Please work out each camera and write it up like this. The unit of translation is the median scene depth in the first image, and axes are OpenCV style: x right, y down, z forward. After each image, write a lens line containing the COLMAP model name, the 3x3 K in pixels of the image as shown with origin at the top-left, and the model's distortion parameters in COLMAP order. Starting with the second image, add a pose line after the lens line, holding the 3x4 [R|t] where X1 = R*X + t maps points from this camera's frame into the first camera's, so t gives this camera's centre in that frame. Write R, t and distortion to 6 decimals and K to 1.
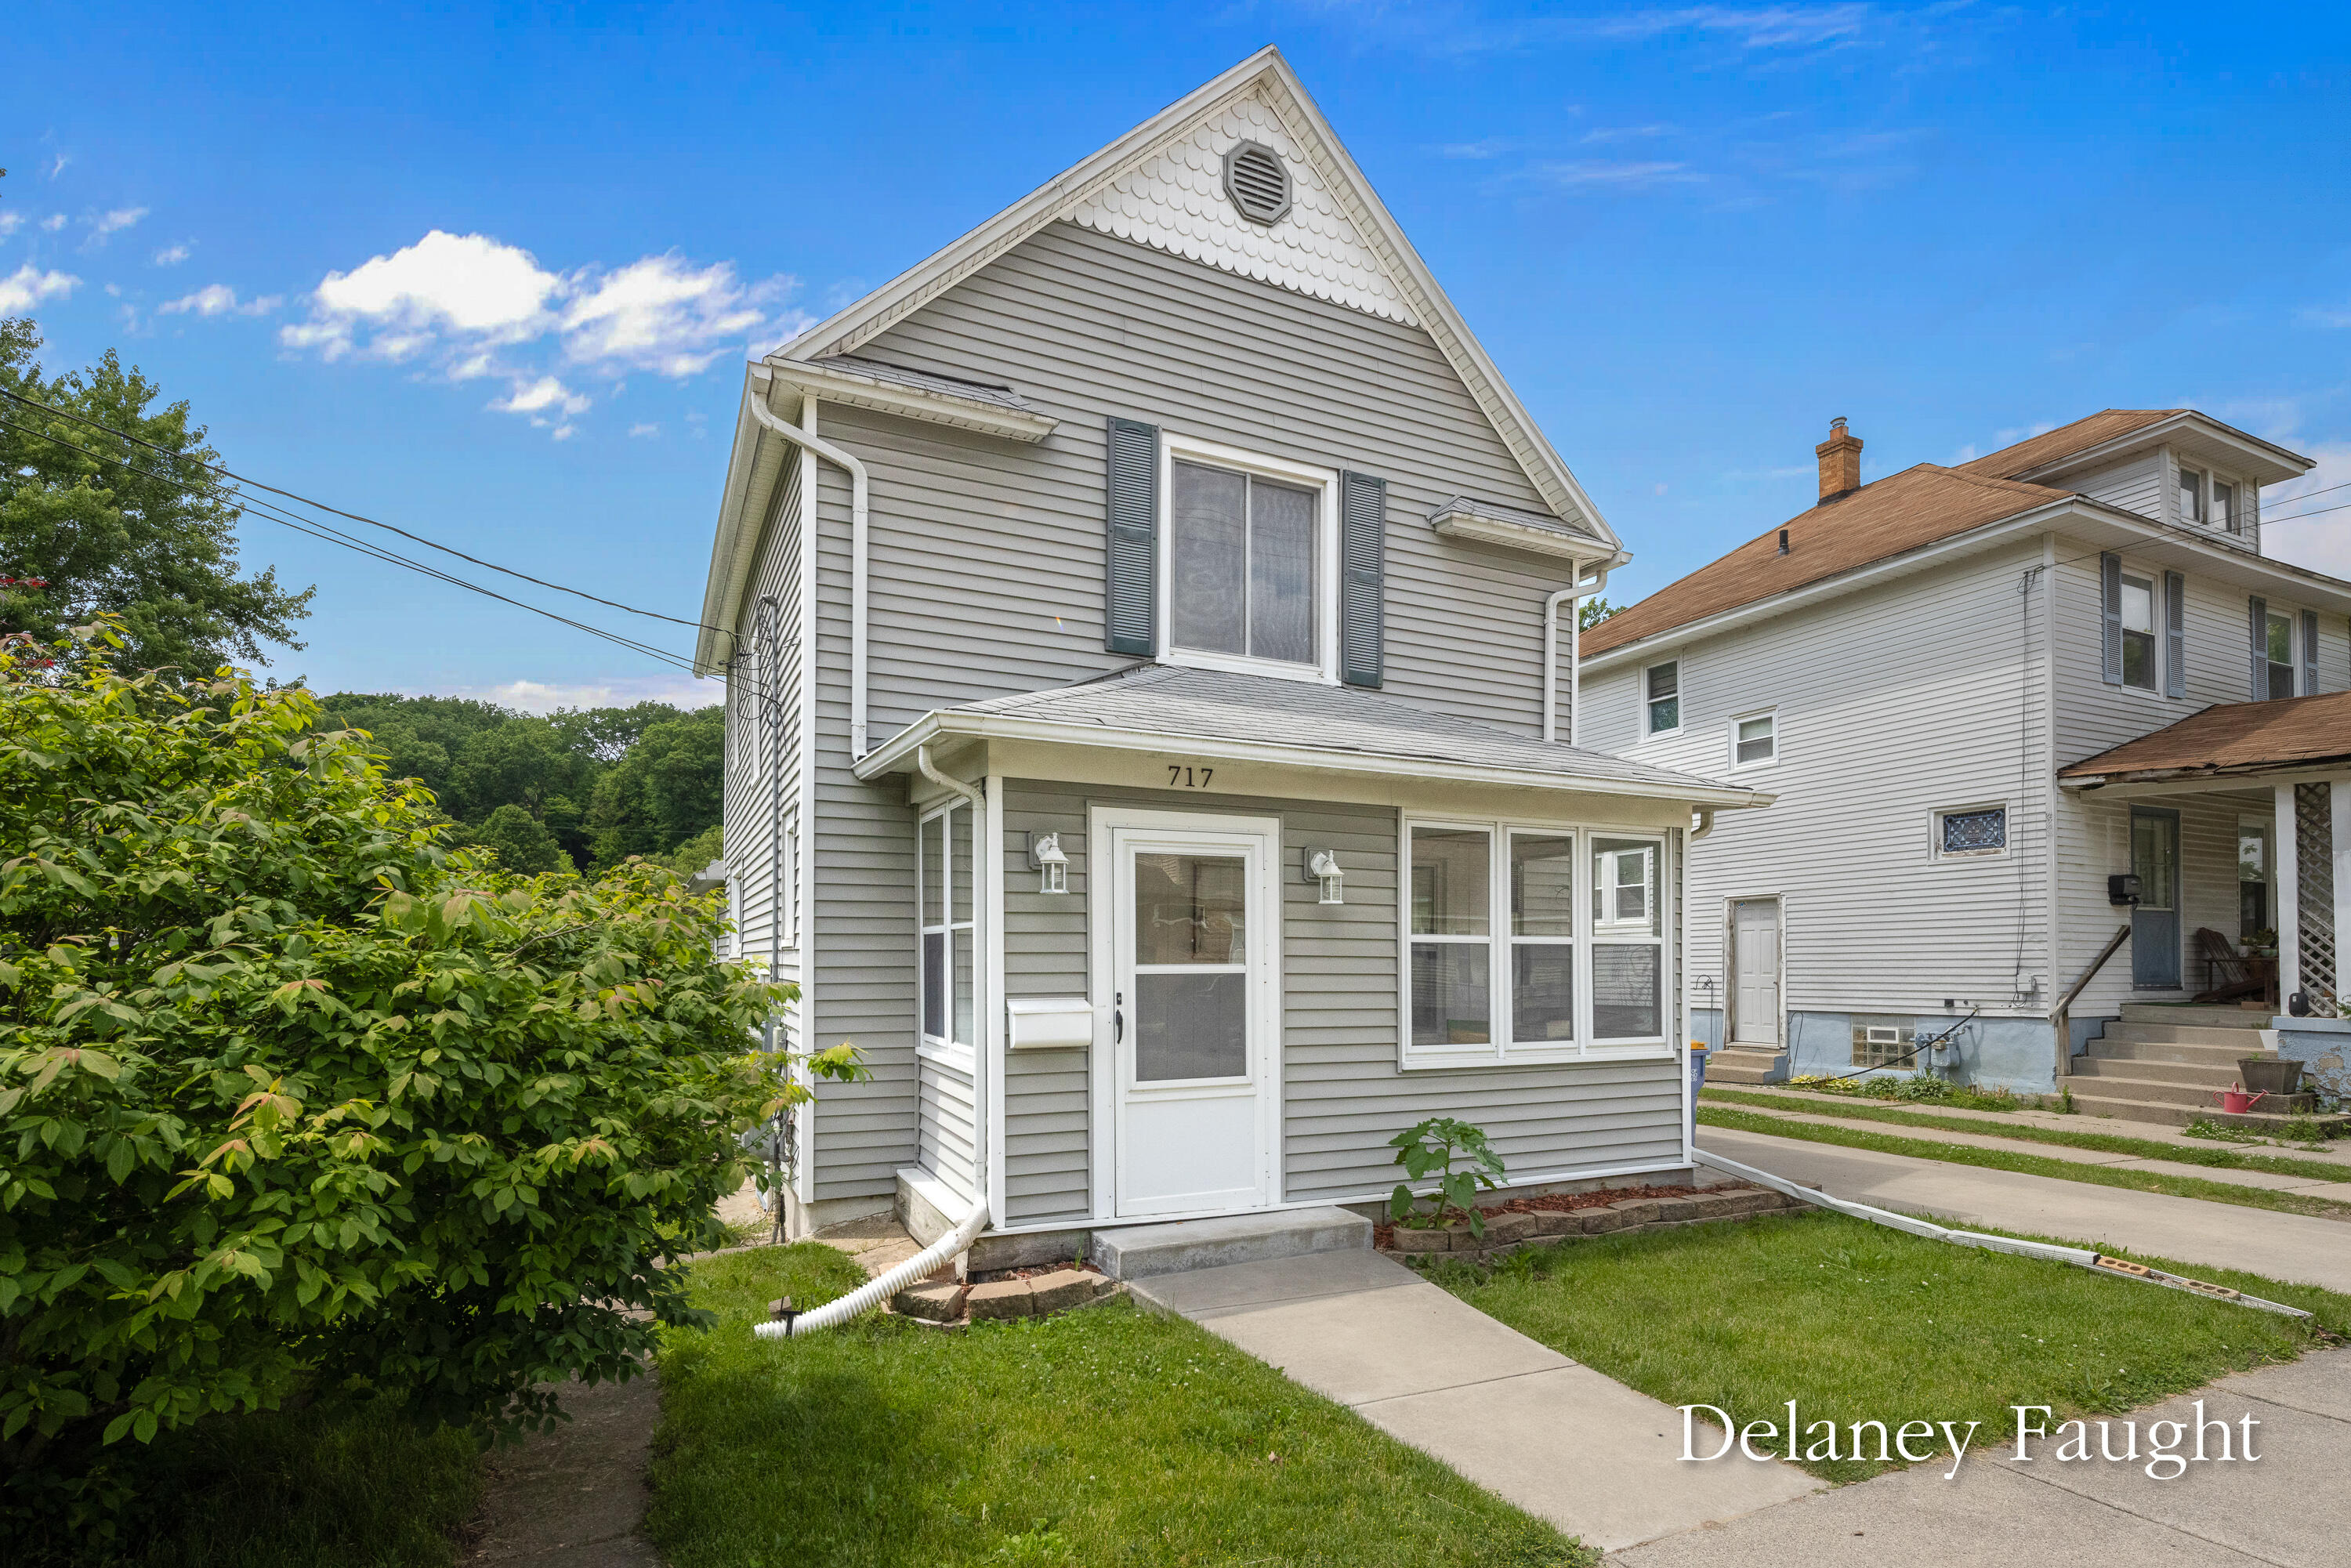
lens RADIAL K [[1156.8, 0, 1189.3], [0, 1156.8, 774.3], [0, 0, 1]] dist [0.001845, 0.000529]
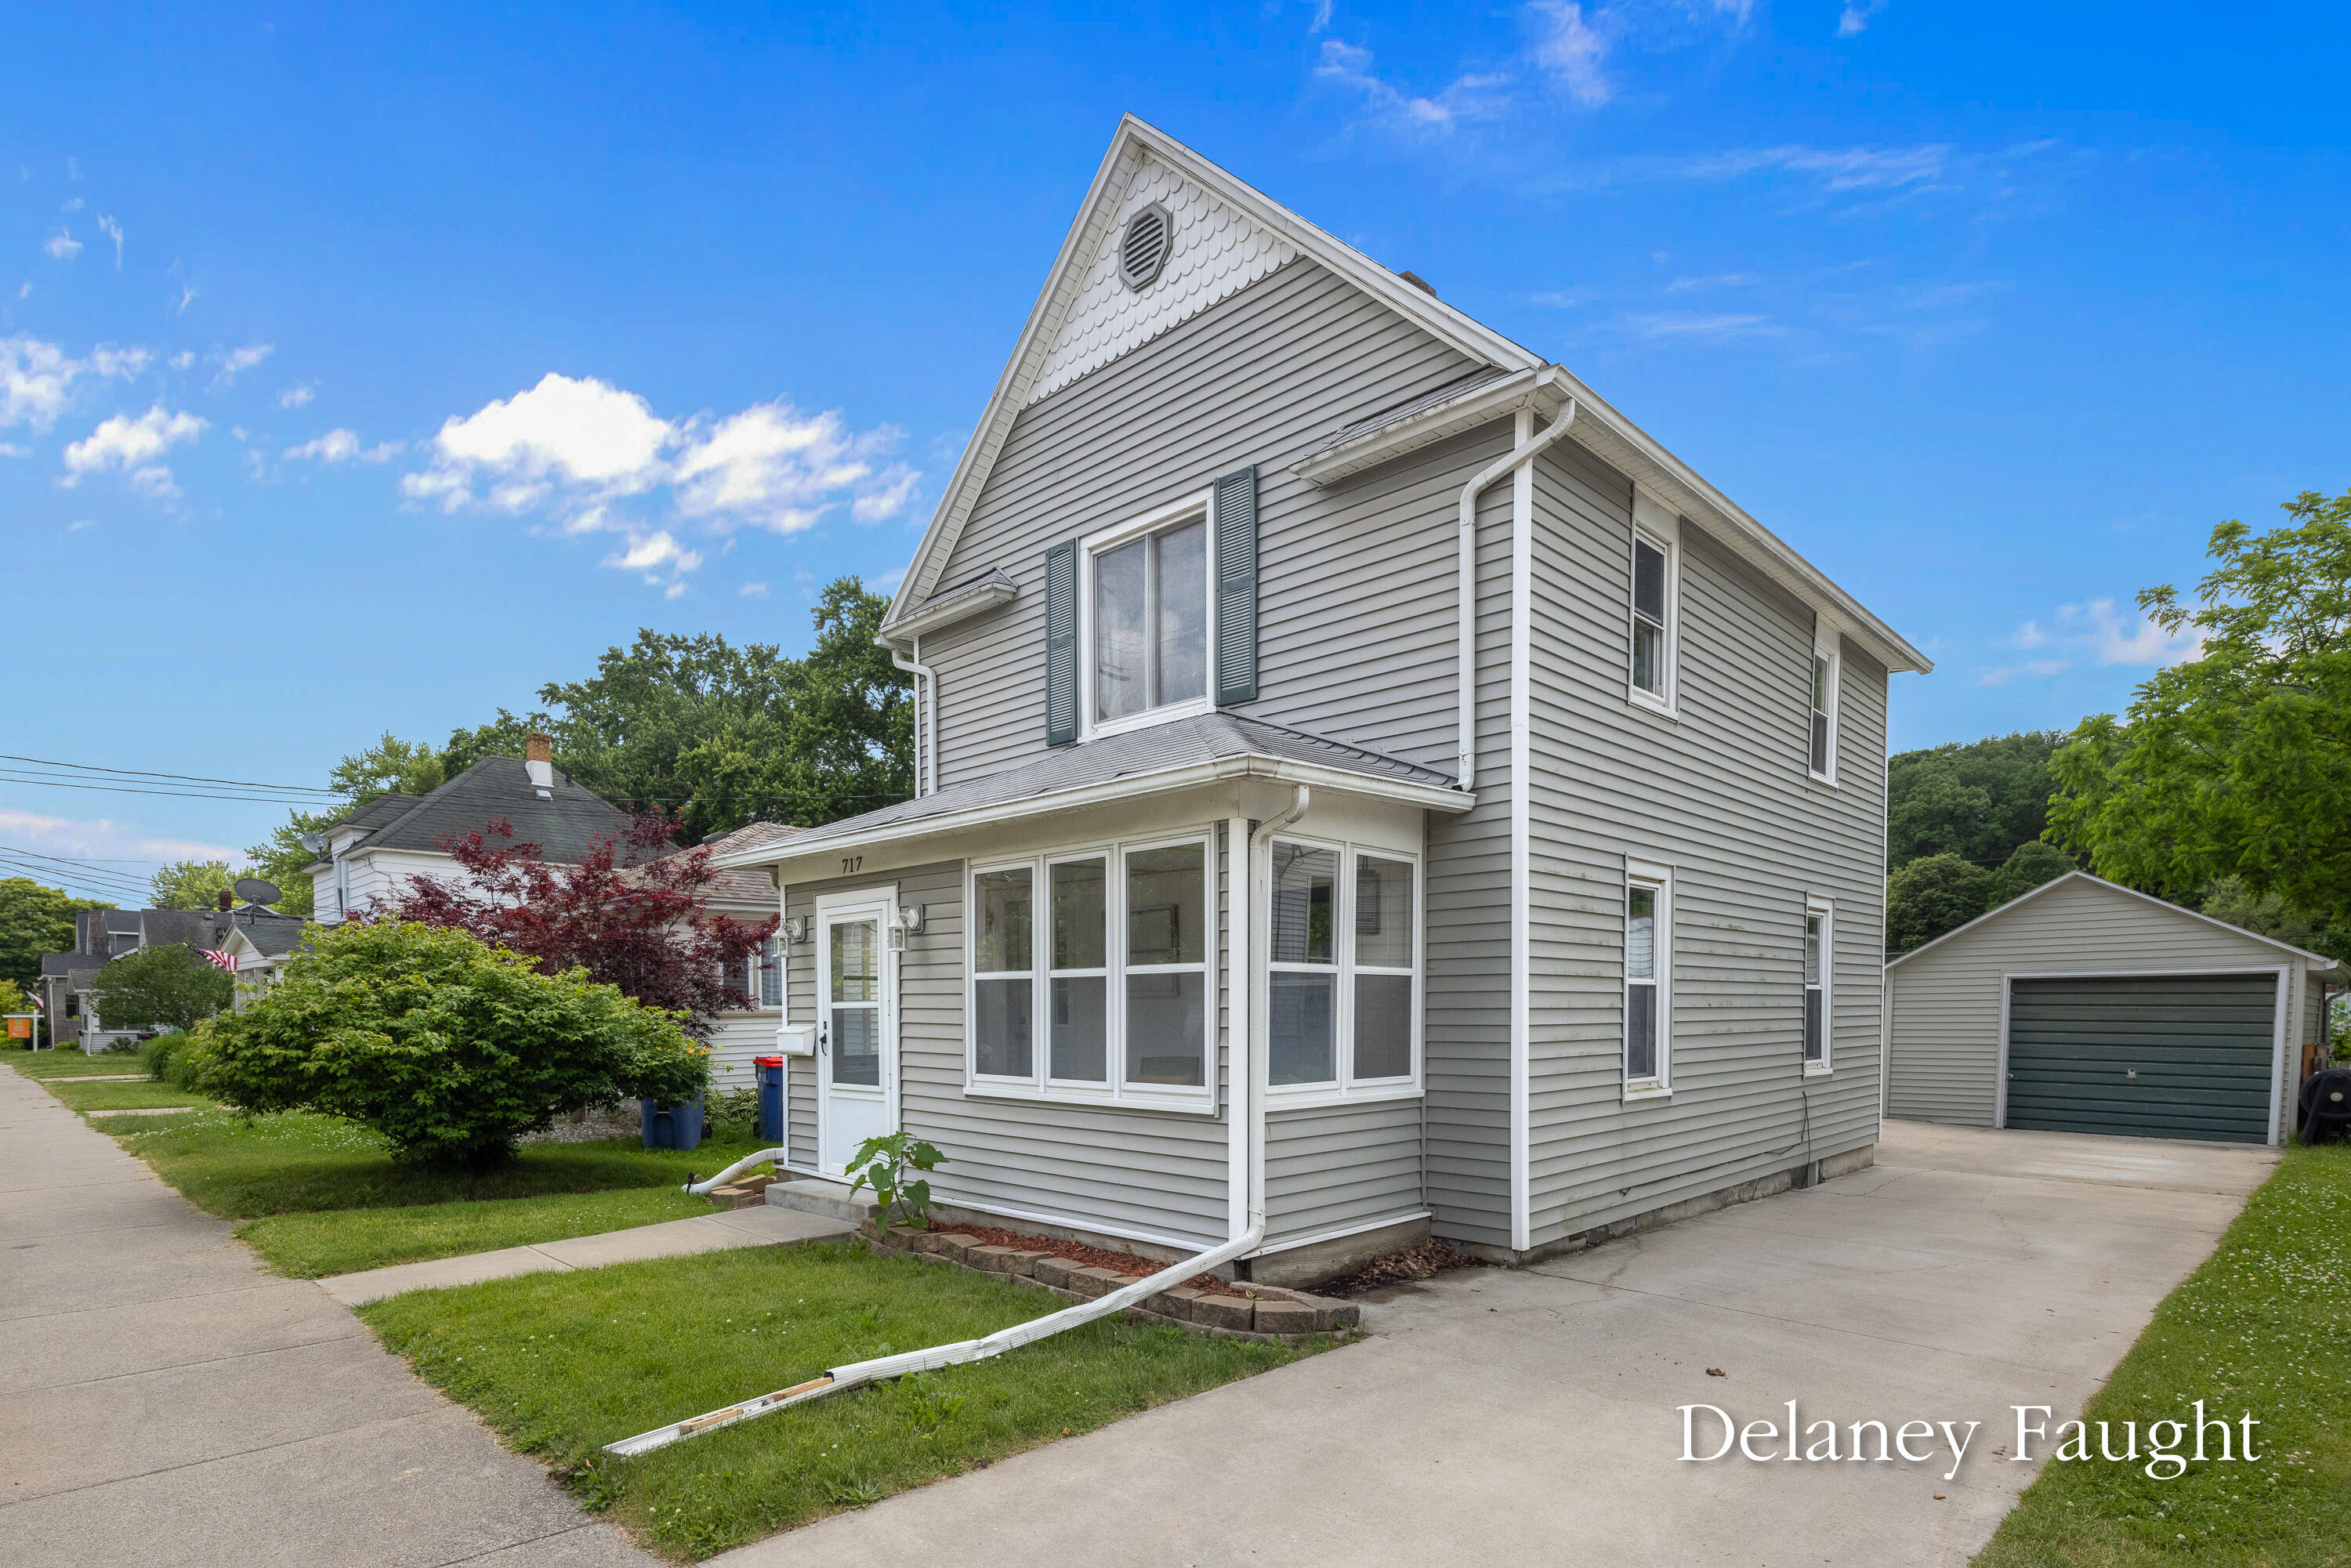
lens RADIAL K [[1181.3, 0, 1172.7], [0, 1181.3, 854.7], [0, 0, 1]] dist [-0.000547, -0.000102]
pose [[0.336452, -0.126454, -0.933172, 1.080123], [0.152625, 0.985164, -0.078471, 0.118788], [0.929250, -0.116023, 0.350760, 0.652709]]
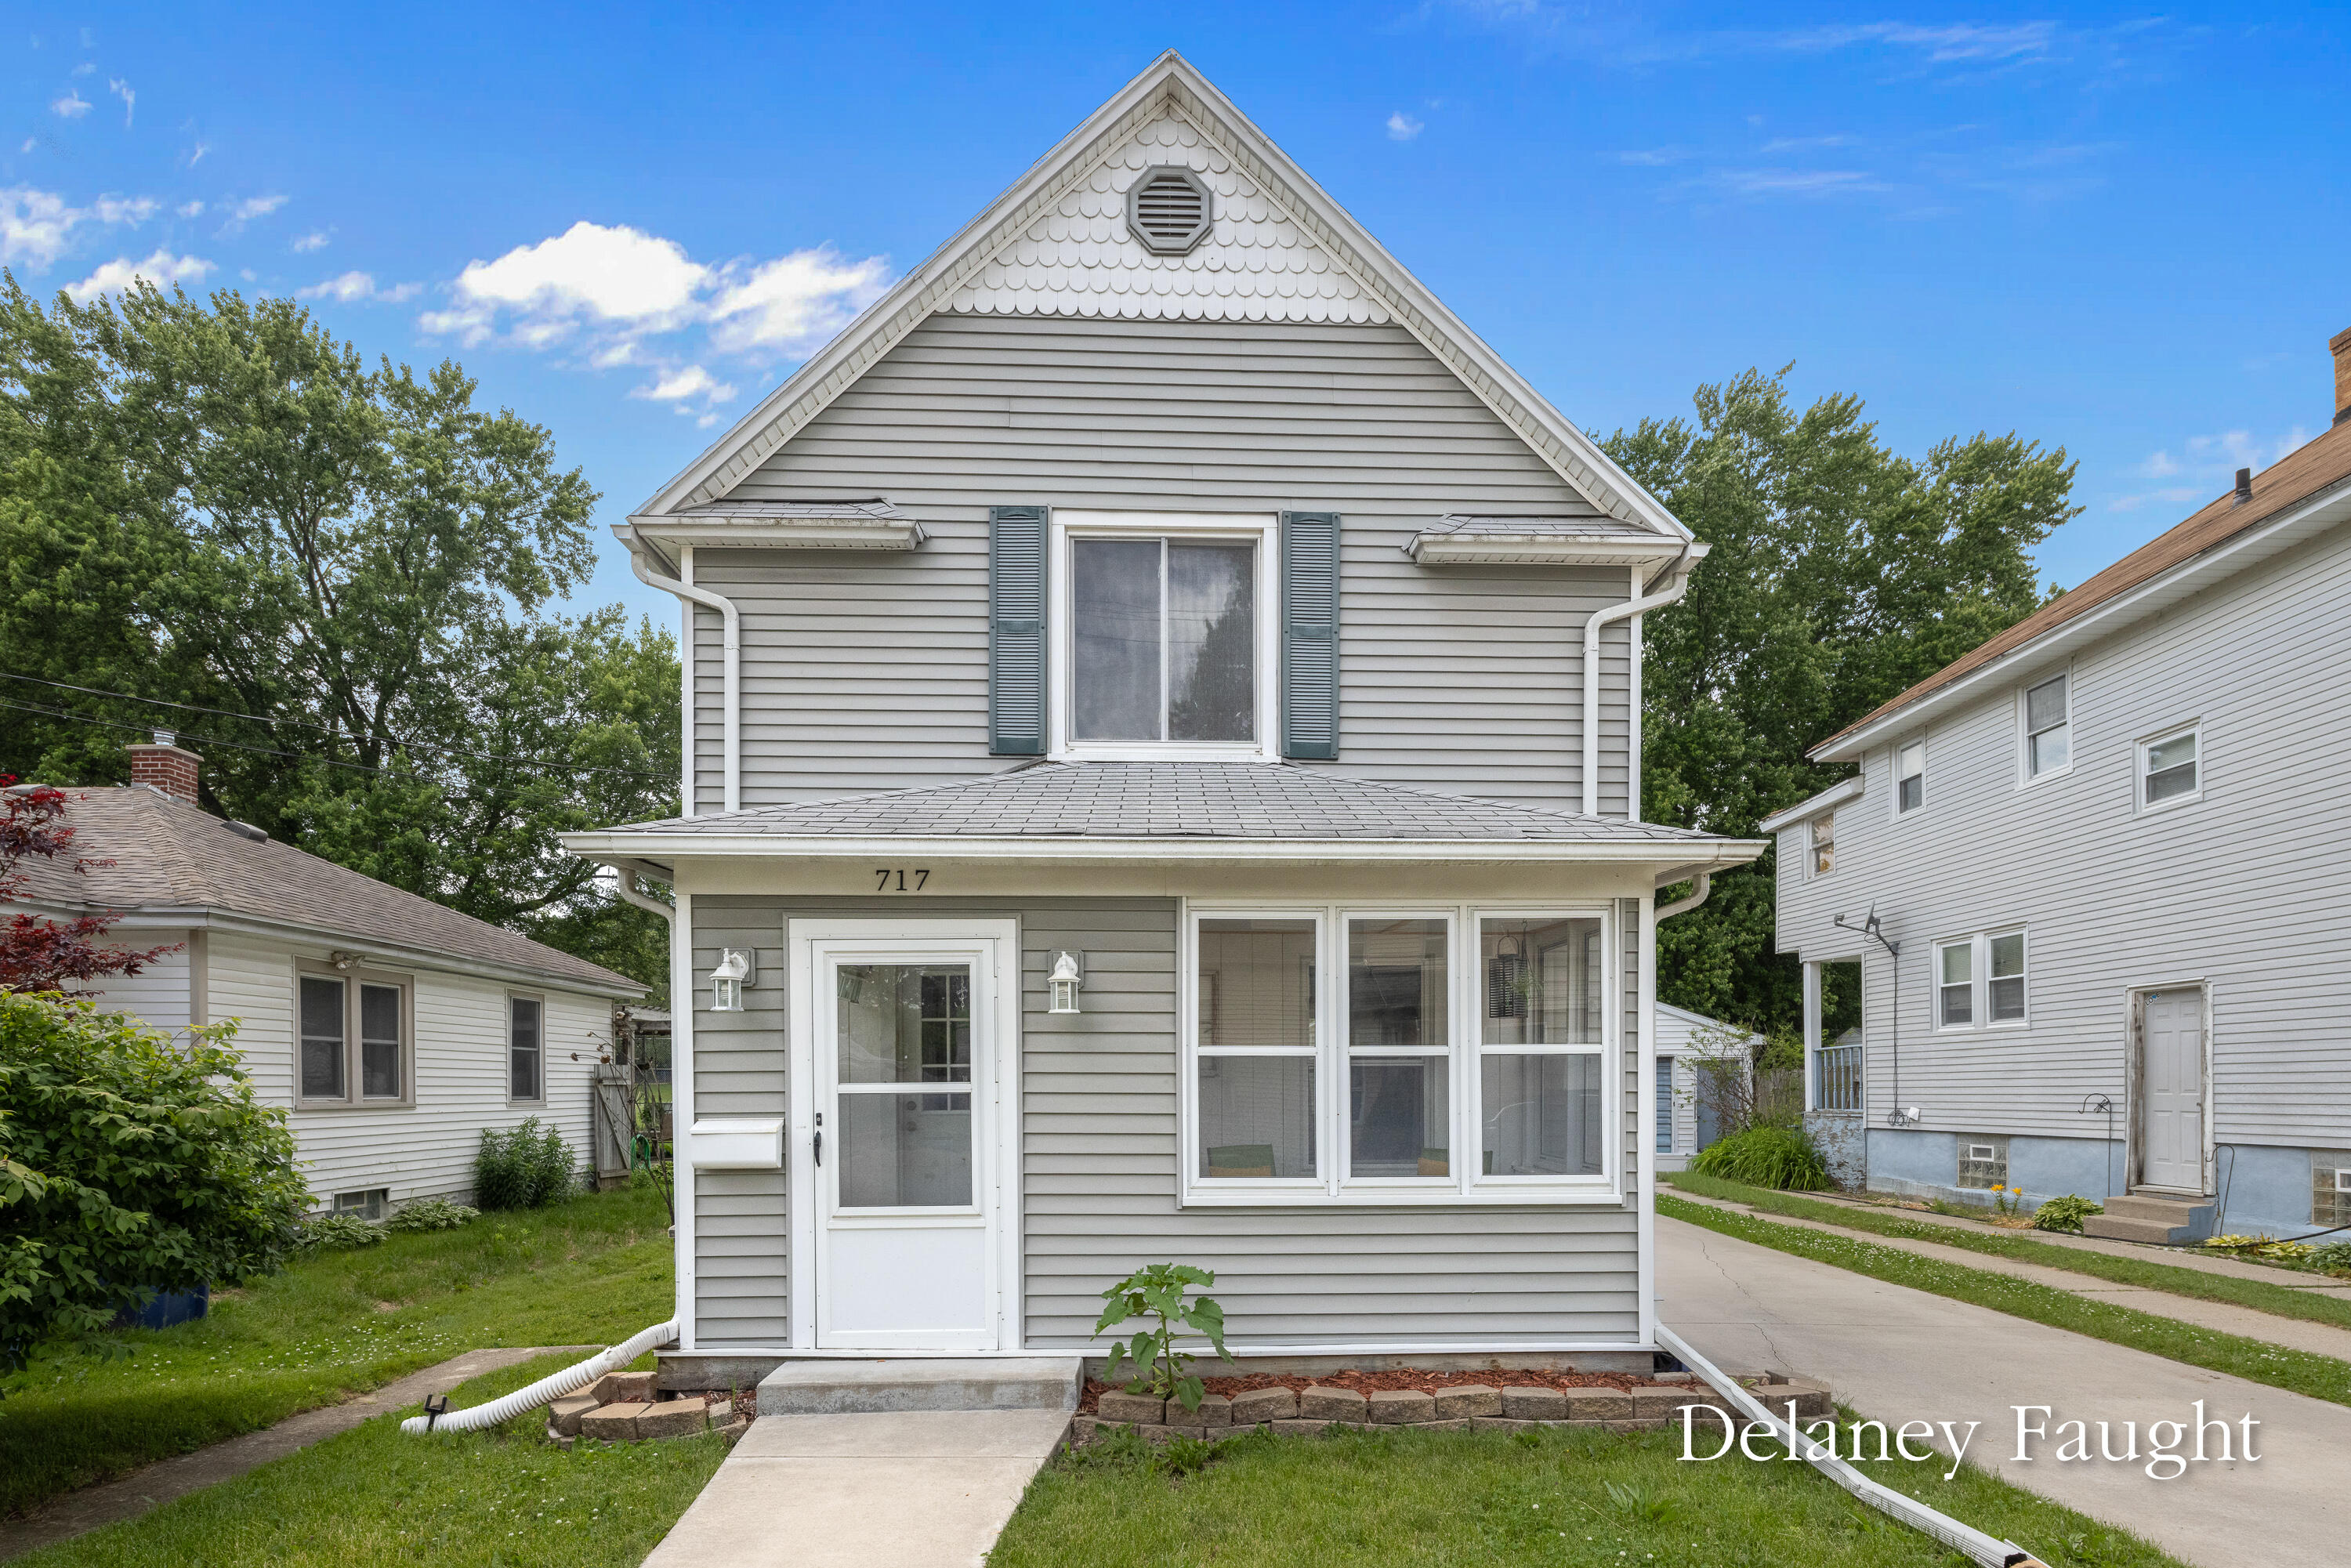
lens RADIAL K [[1153.4, 0, 1175.2], [0, 1153.4, 920.7], [0, 0, 1]] dist [-0.000292, -0.000316]
pose [[0.912498, -0.061776, -0.404390, 0.428808], [0.070790, 0.997464, 0.007360, 0.032510], [0.402909, -0.035342, 0.914557, 0.186240]]
